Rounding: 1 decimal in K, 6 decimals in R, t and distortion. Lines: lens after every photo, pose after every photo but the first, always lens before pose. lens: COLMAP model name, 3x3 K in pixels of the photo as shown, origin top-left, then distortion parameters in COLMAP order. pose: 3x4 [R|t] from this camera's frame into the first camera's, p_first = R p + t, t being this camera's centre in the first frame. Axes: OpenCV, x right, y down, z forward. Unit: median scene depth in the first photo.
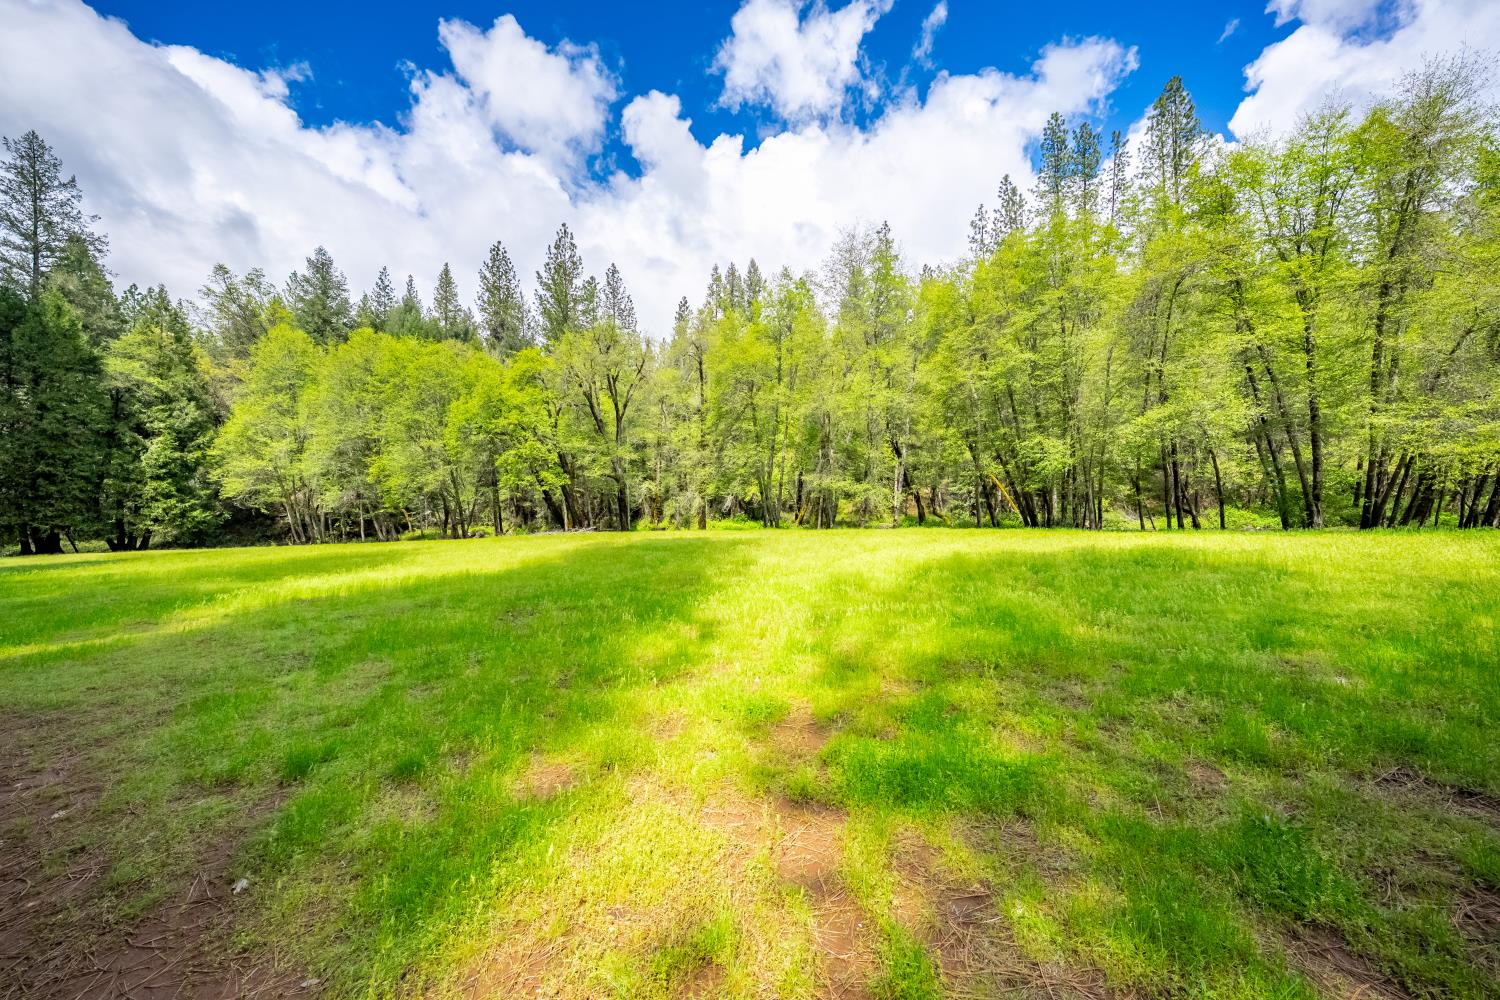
lens RADIAL K [[535.7, 0, 750.0], [0, 535.7, 500.0], [0, 0, 1]] dist [0.000124, 0.000154]
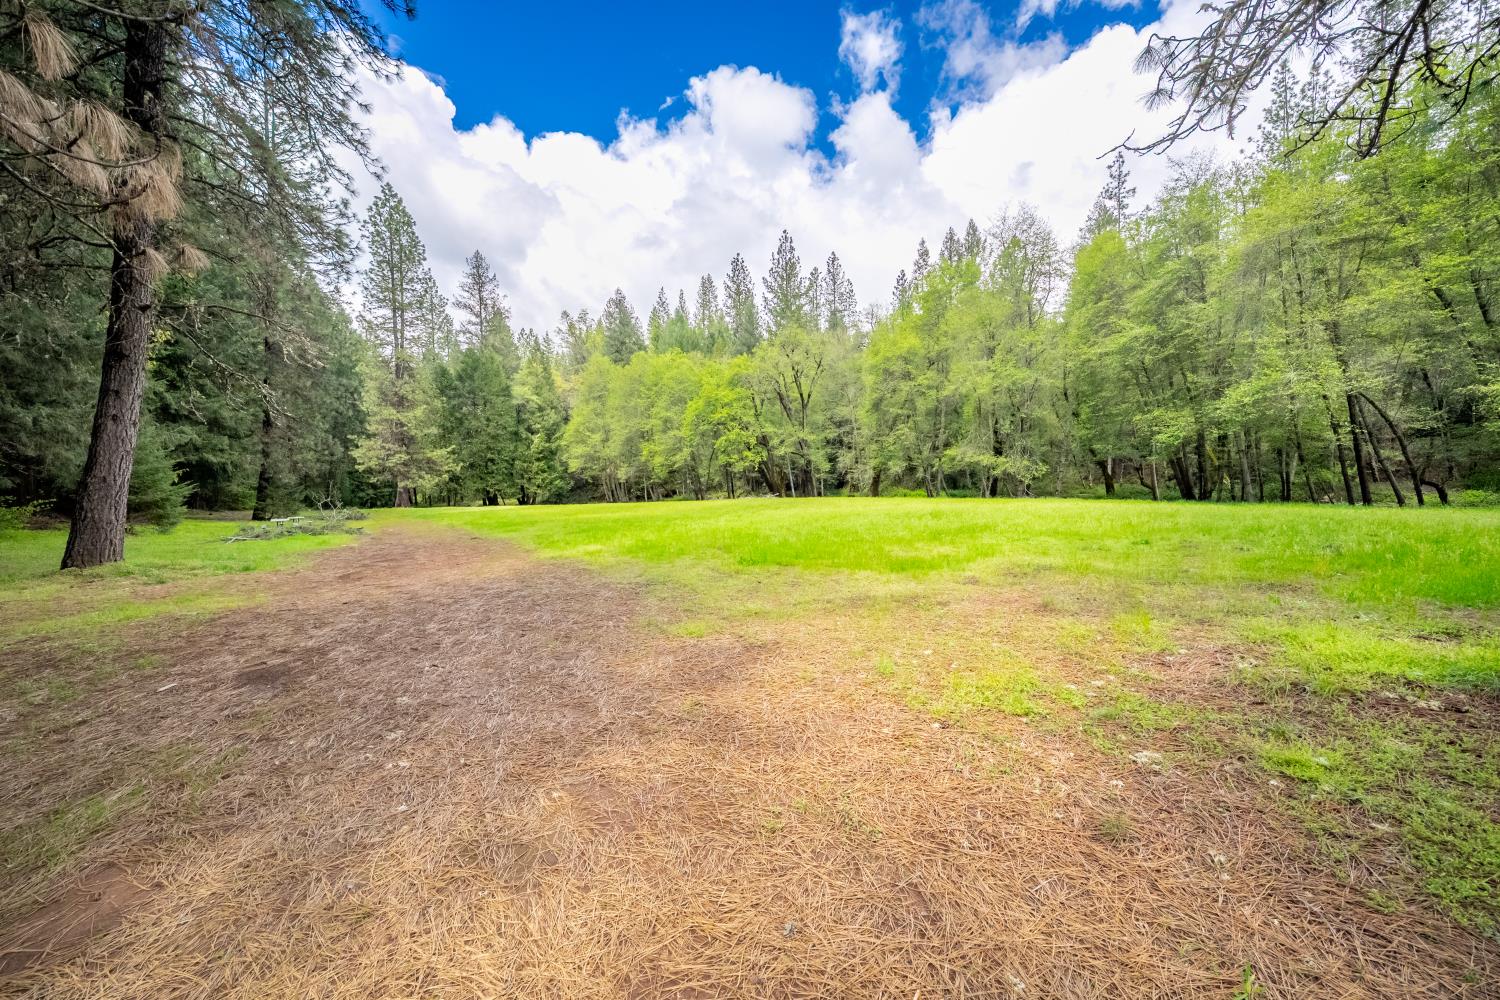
lens RADIAL K [[535.7, 0, 750.0], [0, 535.7, 500.0], [0, 0, 1]] dist [0.000124, 0.000154]
pose [[0.893703, 0.016140, -0.448368, 0.163120], [0.011396, 0.998214, 0.058649, -0.008227], [0.448514, -0.057524, 0.891923, -0.136729]]
